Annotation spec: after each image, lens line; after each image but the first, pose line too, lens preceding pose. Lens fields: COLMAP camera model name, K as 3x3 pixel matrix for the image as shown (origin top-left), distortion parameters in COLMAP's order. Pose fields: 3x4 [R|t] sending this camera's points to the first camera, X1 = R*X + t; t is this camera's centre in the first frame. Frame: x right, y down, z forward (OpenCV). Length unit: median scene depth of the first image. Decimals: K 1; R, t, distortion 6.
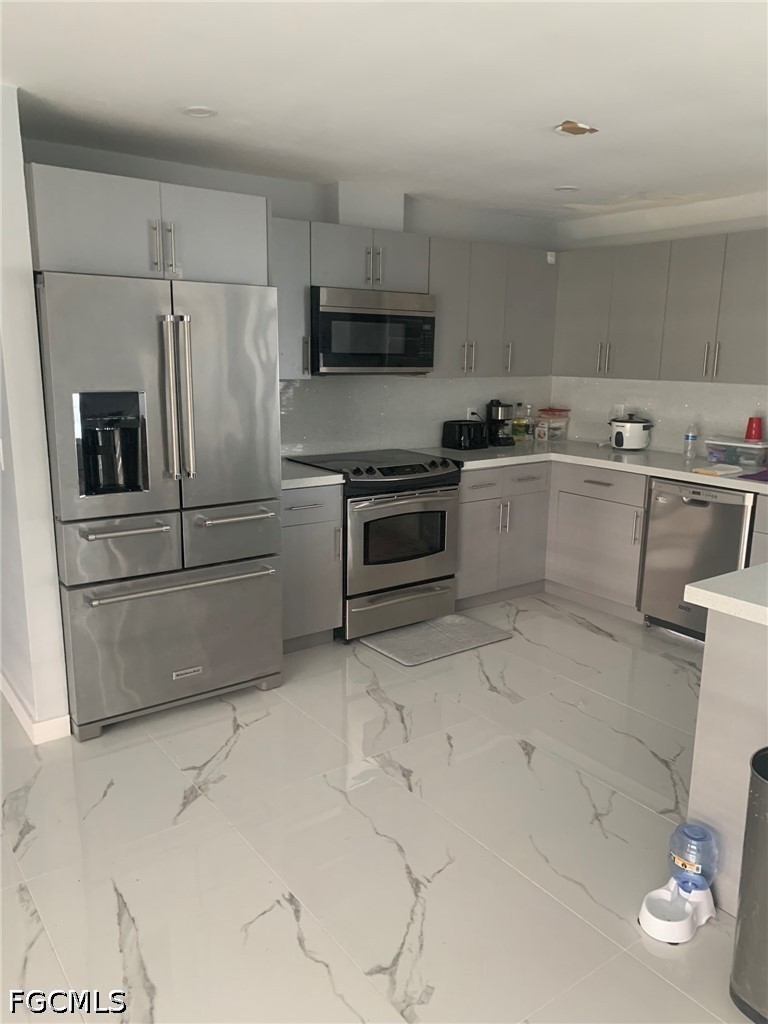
lens RADIAL K [[770.6, 0, 384.0], [0, 770.6, 512.0], [0, 0, 1]] dist [-0.000545, -0.008588]
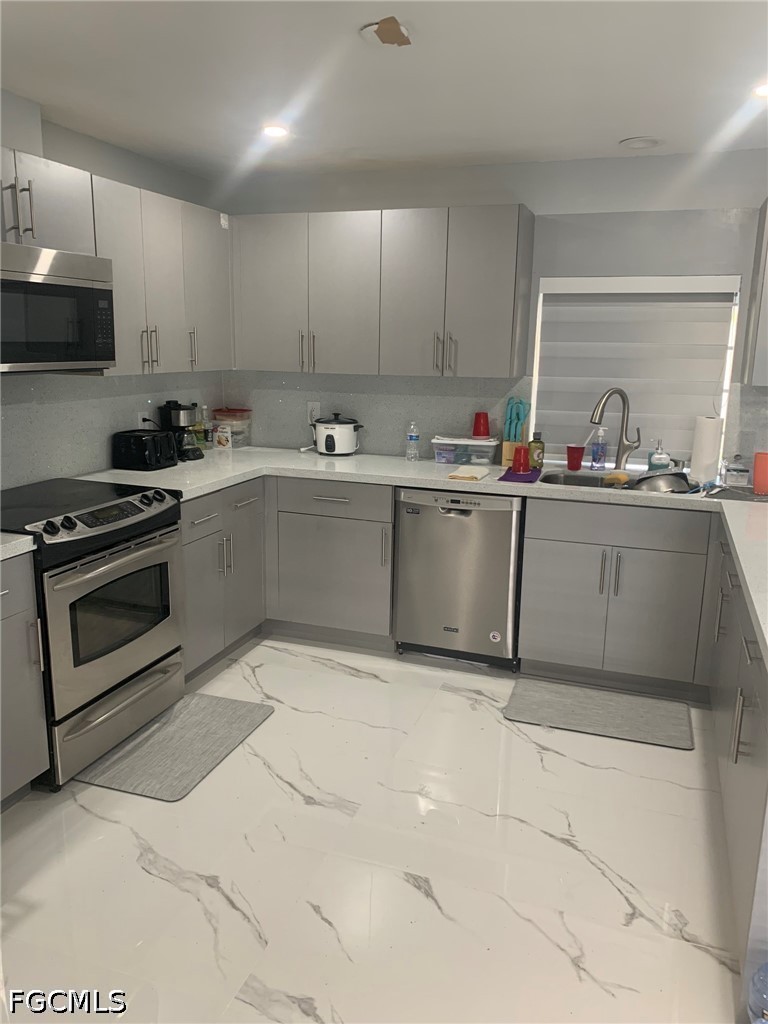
lens RADIAL K [[768.6, 0, 391.2], [0, 768.6, 514.7], [0, 0, 1]] dist [0.004880, -0.002821]
pose [[0.816304, -0.120275, 0.564962, -0.149617], [0.105971, 0.992664, 0.058213, -0.064690], [-0.567819, 0.012350, 0.823061, 0.288433]]
